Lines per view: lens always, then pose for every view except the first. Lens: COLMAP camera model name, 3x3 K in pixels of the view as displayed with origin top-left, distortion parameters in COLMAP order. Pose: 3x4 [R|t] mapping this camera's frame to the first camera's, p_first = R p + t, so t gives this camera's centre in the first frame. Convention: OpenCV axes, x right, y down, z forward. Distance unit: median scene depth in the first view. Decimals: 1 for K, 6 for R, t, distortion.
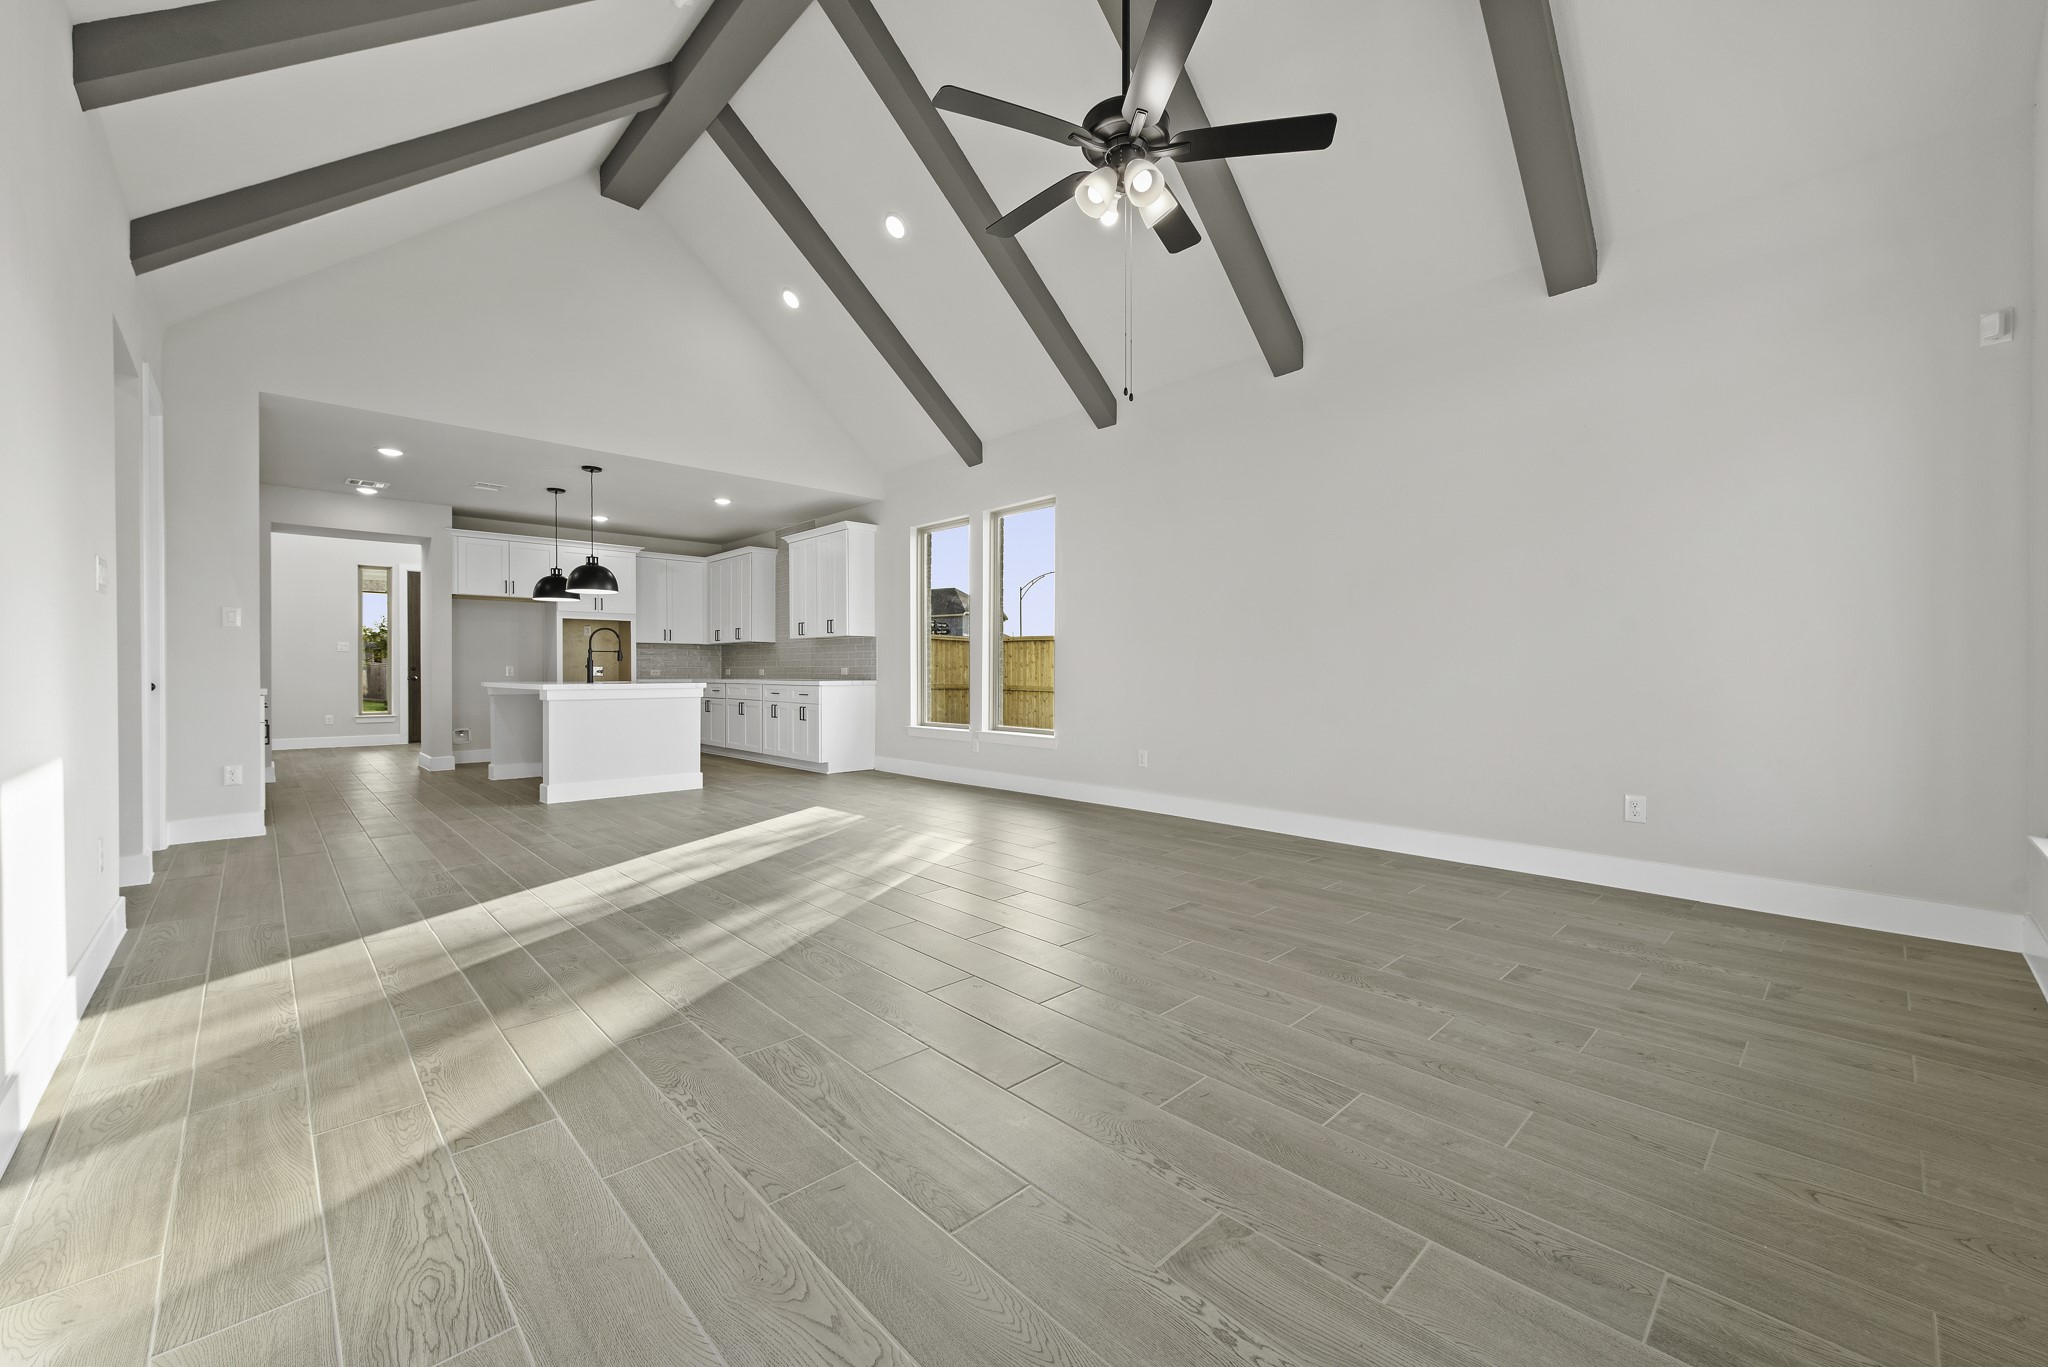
lens RADIAL K [[808.6, 0, 1021.7], [0, 808.6, 679.4], [0, 0, 1]] dist [0.014233, -0.000281]
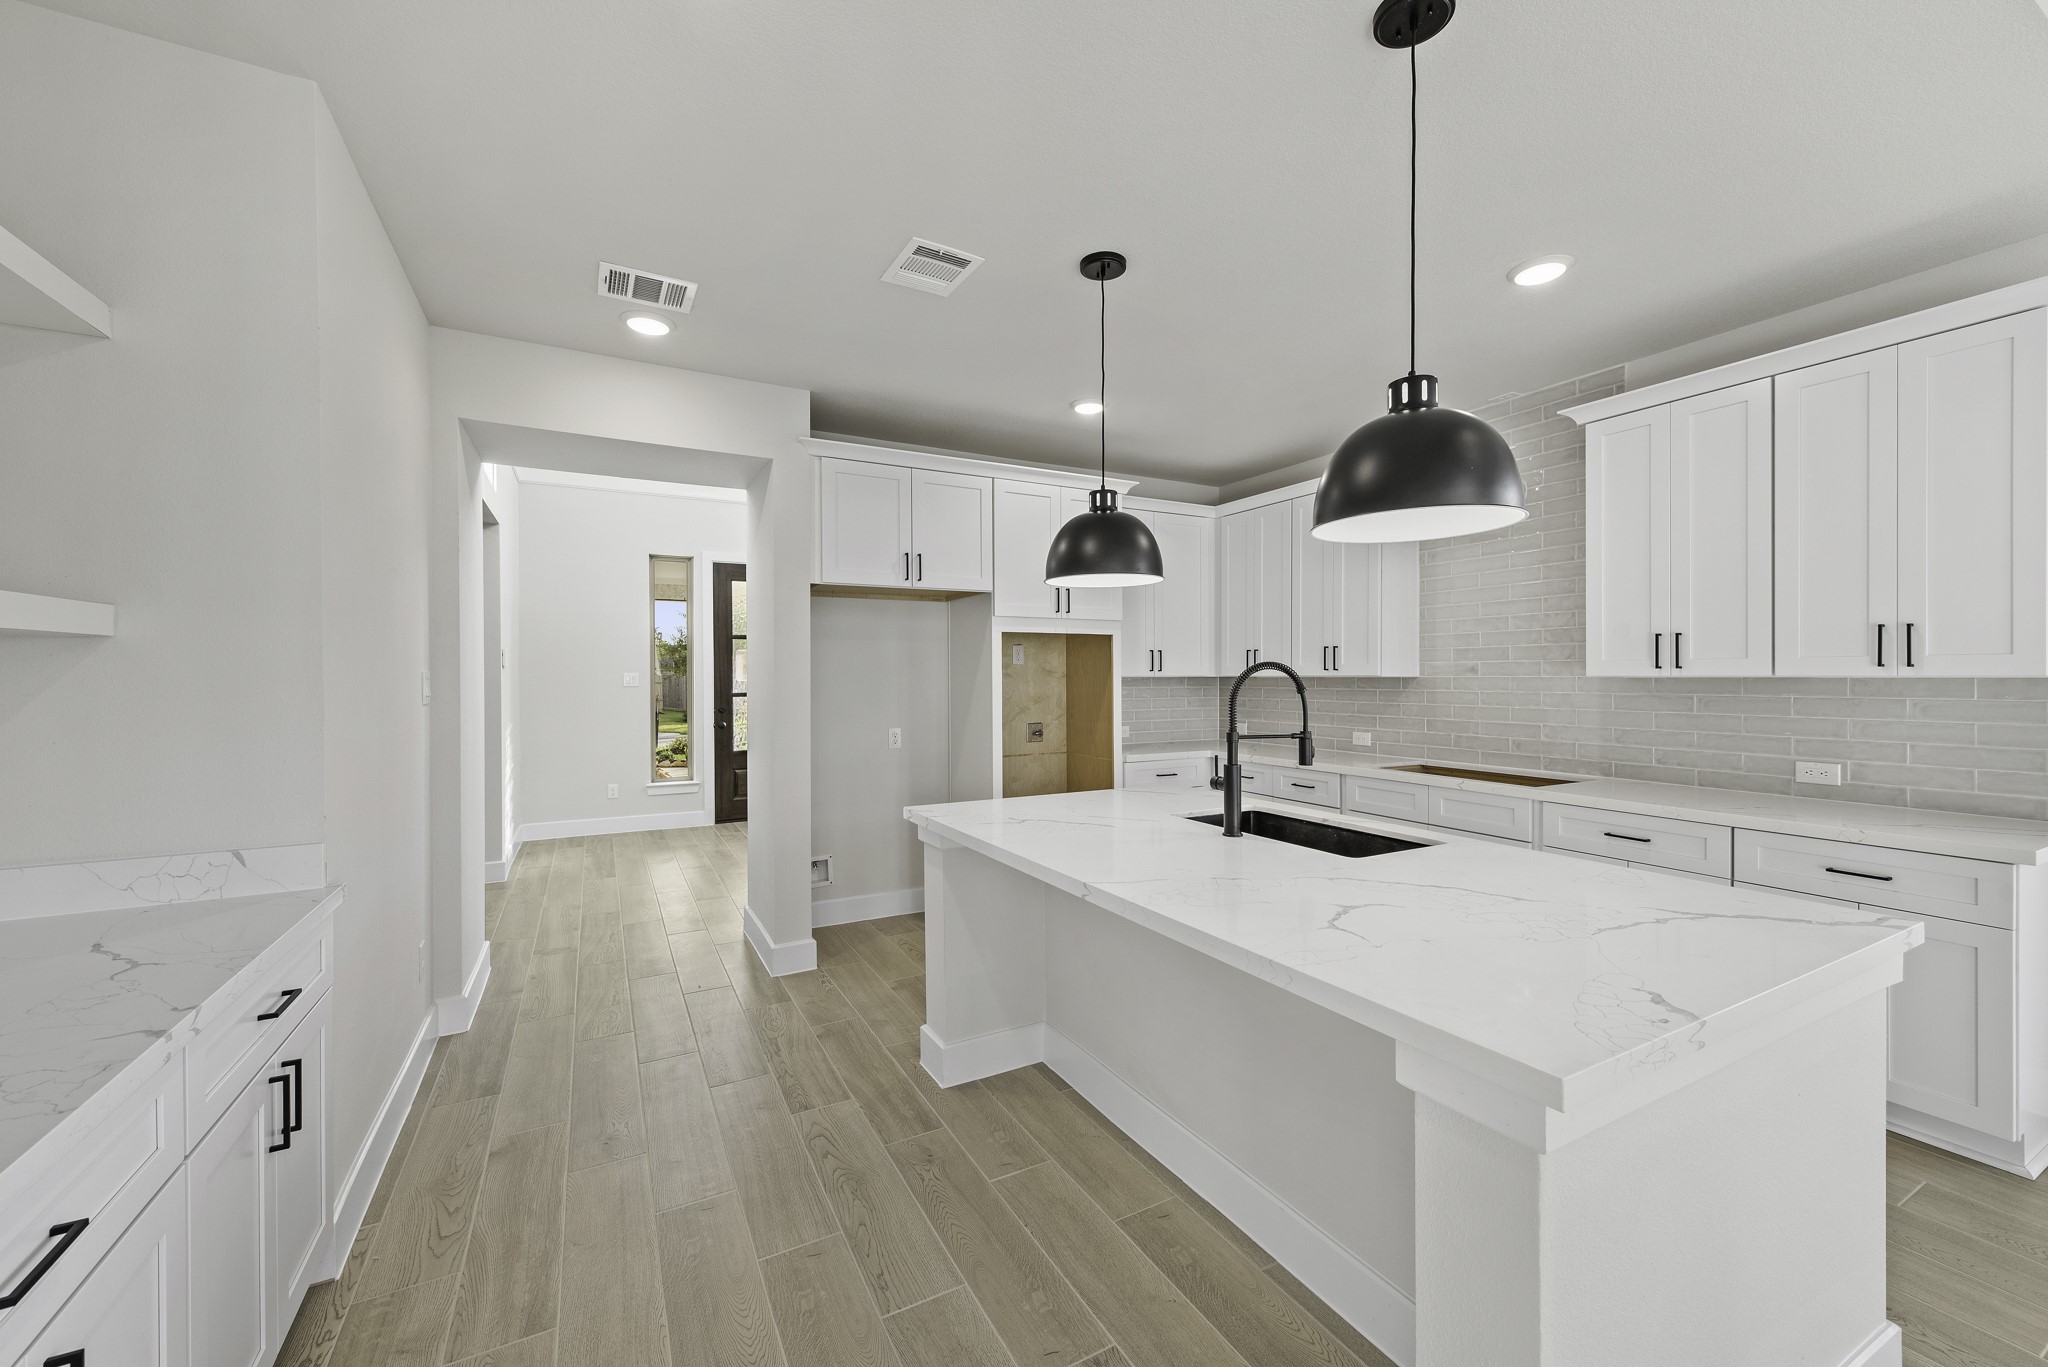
lens RADIAL K [[802.7, 0, 1030.4], [0, 802.7, 678.8], [0, 0, 1]] dist [0.013925, -0.004850]
pose [[0.967578, -0.001553, -0.252568, -0.530437], [0.000815, 0.999995, -0.003026, -0.057068], [0.252572, 0.002722, 0.967574, 0.677409]]
